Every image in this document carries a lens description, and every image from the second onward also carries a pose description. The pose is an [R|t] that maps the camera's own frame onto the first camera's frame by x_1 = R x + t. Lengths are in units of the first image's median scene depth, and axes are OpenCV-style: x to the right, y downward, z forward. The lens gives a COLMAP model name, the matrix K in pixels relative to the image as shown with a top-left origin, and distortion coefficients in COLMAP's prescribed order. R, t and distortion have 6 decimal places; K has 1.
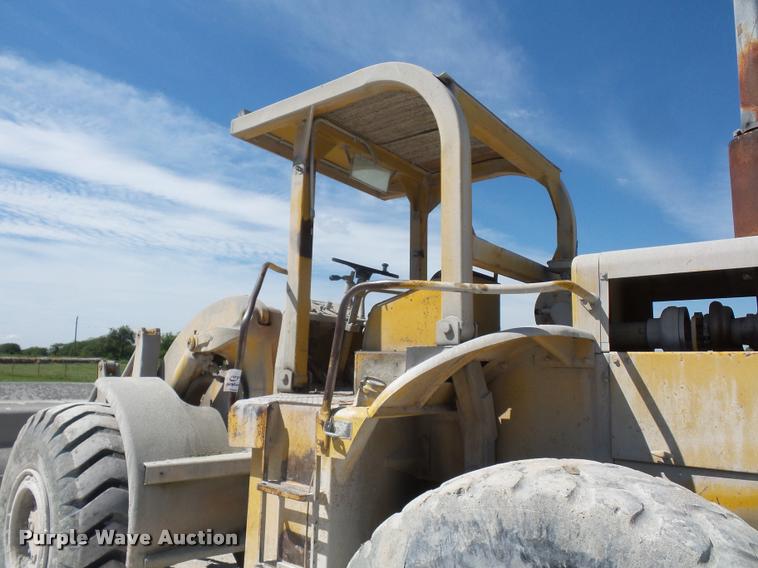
lens RADIAL K [[529.3, 0, 376.9], [0, 529.3, 283.5], [0, 0, 1]] dist [0.000843, -0.008622]
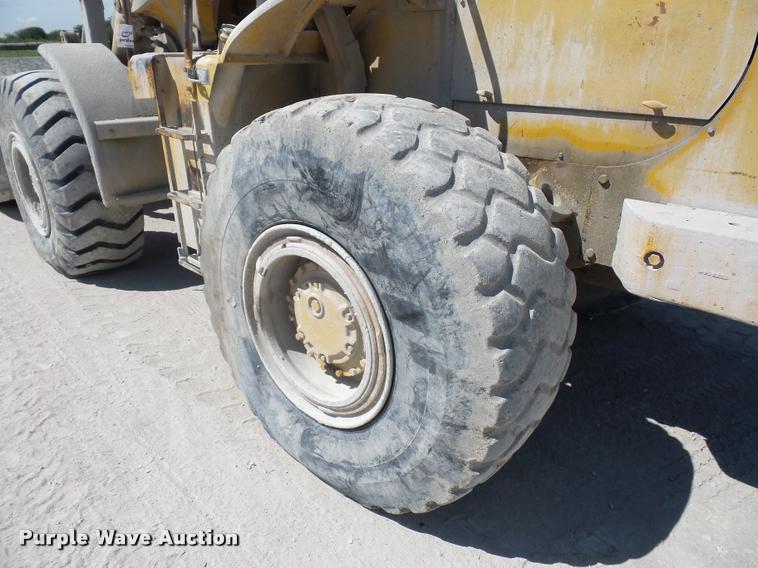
lens RADIAL K [[529.3, 0, 383.4], [0, 529.3, 288.0], [0, 0, 1]] dist [0.000843, -0.008622]
pose [[0.997505, 0.009386, -0.069974, 0.343317], [0.031032, 0.831960, 0.553966, 0.034866], [0.063415, -0.554756, 0.829593, -0.131882]]
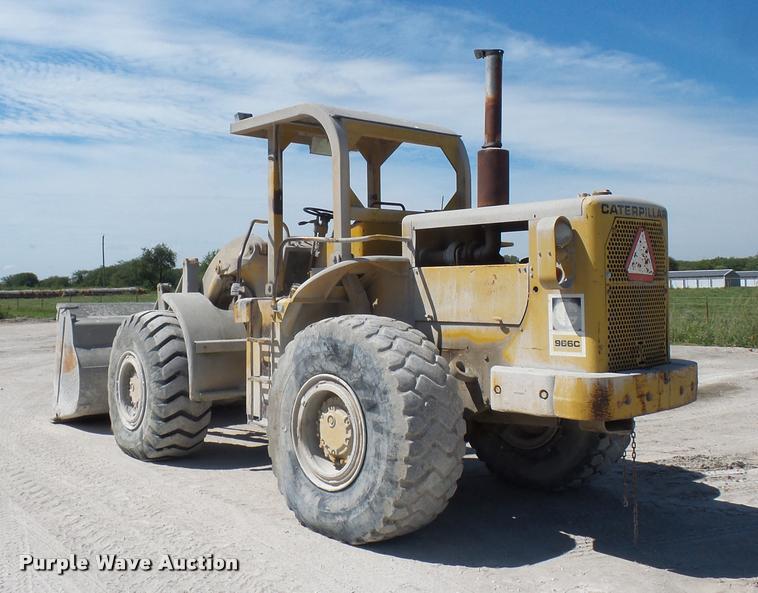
lens RADIAL K [[808.5, 0, 343.5], [0, 808.5, 275.0], [0, 0, 1]] dist [-0.036342, 0.000000]
pose [[0.975293, -0.031610, -0.218641, 0.761827], [0.060709, 0.989956, 0.127680, -0.216225], [0.212409, -0.137799, 0.967416, -1.751049]]
